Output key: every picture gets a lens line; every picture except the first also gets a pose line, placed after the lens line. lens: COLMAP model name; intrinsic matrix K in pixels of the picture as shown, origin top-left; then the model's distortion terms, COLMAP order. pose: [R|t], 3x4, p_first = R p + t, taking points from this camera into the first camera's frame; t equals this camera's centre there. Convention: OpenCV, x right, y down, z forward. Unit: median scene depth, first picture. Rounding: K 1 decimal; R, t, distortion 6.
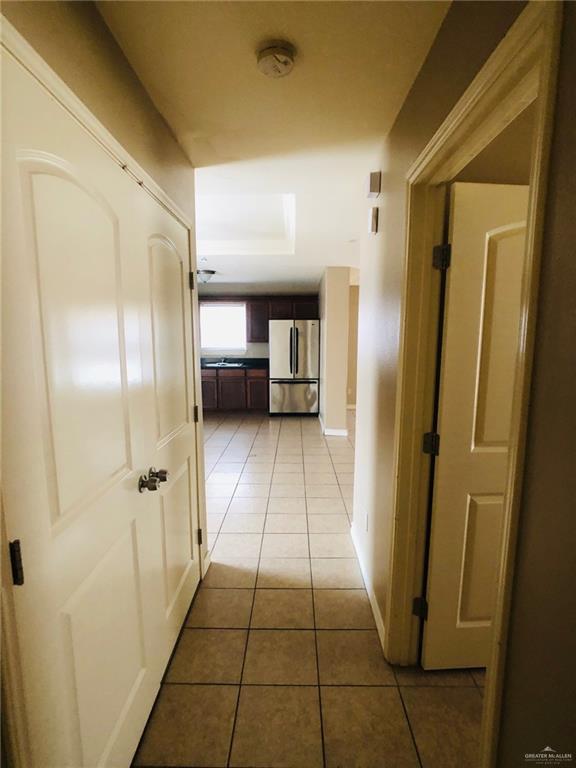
lens RADIAL K [[405.7, 0, 287.2], [0, 405.7, 389.6], [0, 0, 1]] dist [-0.011840, 0.001220]
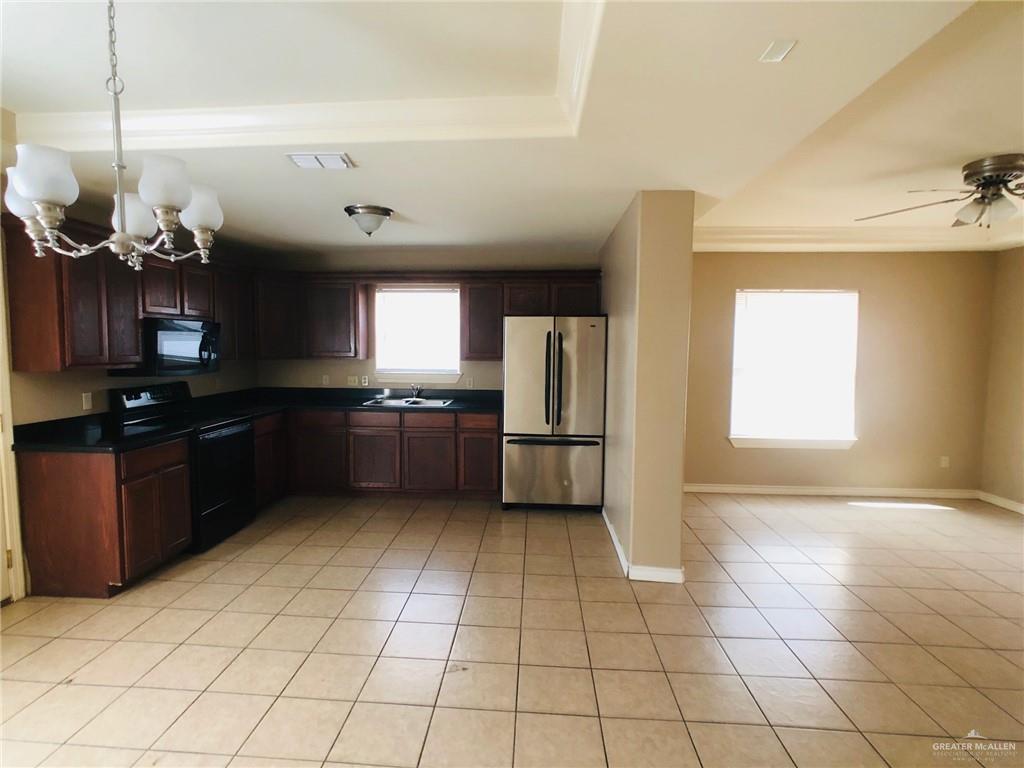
lens RADIAL K [[540.9, 0, 491.7], [0, 540.9, 386.1], [0, 0, 1]] dist [-0.011840, 0.001220]
pose [[0.997820, 0.013584, -0.064584, -0.015419], [-0.017361, 0.998149, -0.058284, -0.045983], [0.063673, 0.059278, 0.996209, 0.332134]]
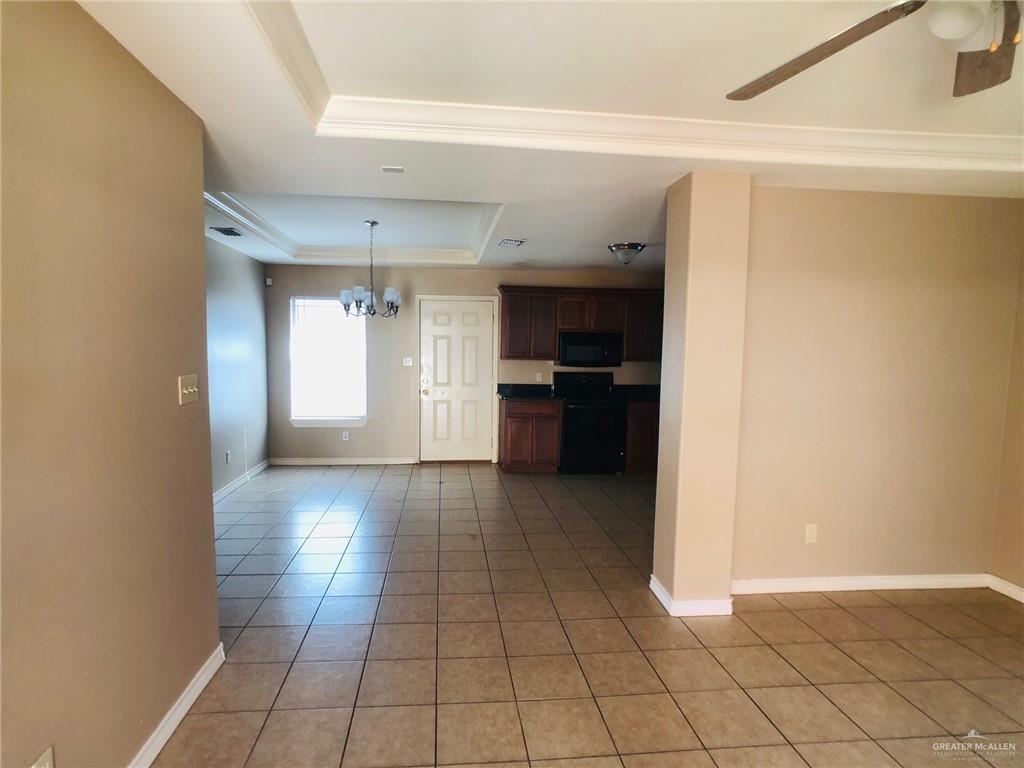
lens RADIAL K [[542.1, 0, 496.8], [0, 542.1, 383.1], [0, 0, 1]] dist [-0.009011, 0.001865]
pose [[0.114194, 0.073892, -0.990707, 0.500191], [-0.149015, 0.987222, 0.056456, -0.085718], [0.982219, 0.141183, 0.123746, 0.606597]]
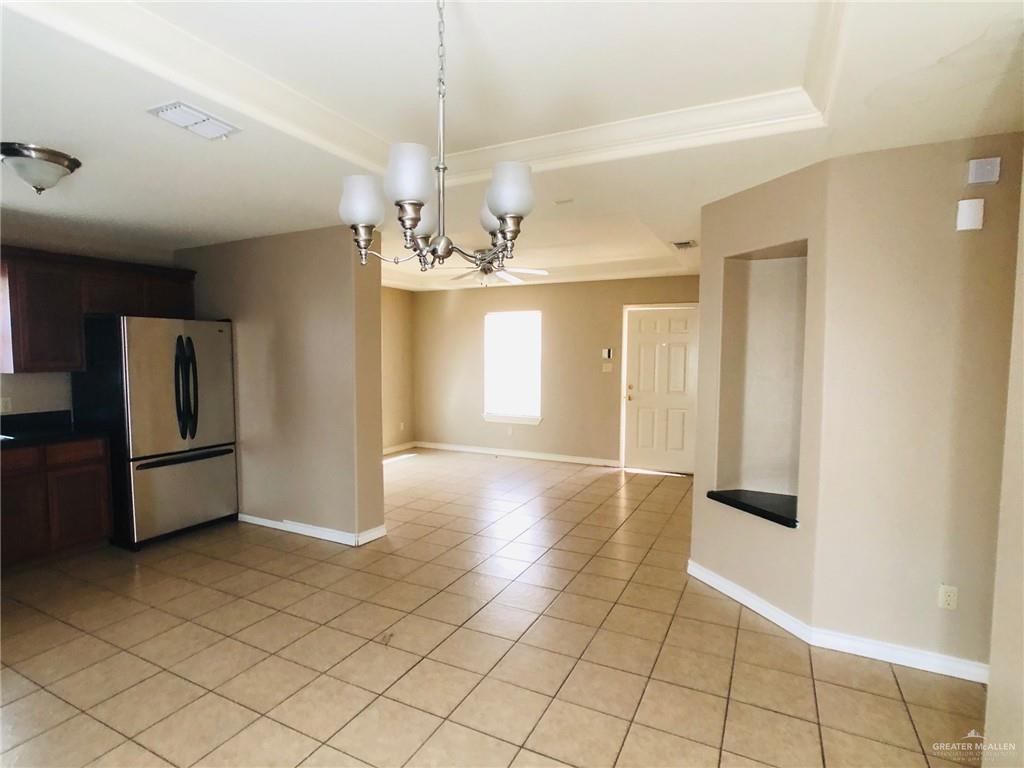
lens RADIAL K [[540.9, 0, 491.7], [0, 540.9, 386.1], [0, 0, 1]] dist [-0.011840, 0.001220]
pose [[0.456168, -0.053817, 0.888265, -0.348812], [0.118897, 0.992906, -0.000903, -0.055703], [-0.881915, 0.106023, 0.459331, 0.419353]]
